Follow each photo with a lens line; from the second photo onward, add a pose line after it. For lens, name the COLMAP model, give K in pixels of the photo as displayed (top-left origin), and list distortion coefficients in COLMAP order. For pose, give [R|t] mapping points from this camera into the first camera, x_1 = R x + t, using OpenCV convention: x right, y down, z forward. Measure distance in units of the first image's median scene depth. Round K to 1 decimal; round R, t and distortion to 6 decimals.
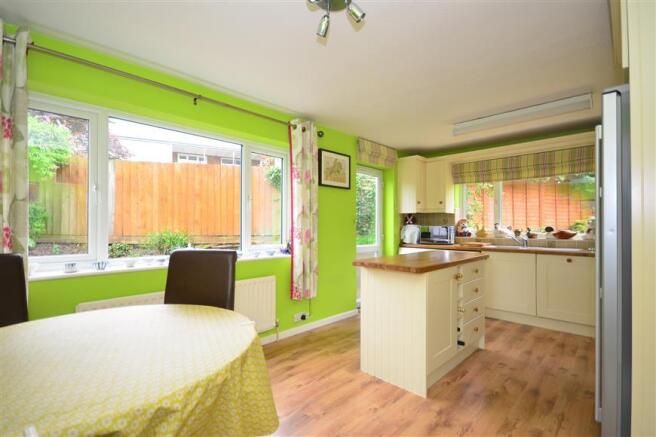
lens RADIAL K [[306.8, 0, 331.0], [0, 306.8, 225.1], [0, 0, 1]] dist [0.001318, 0.000324]
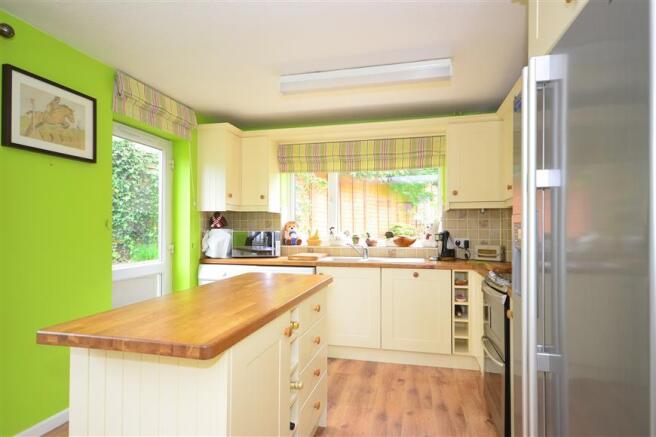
lens RADIAL K [[356.7, 0, 330.2], [0, 356.7, 226.1], [0, 0, 1]] dist [0.002694, 0.000335]
pose [[0.862373, 0.001648, 0.506270, 0.087464], [-0.001688, 0.999999, -0.000380, -0.008195], [-0.506270, -0.000527, 0.862375, 0.239543]]
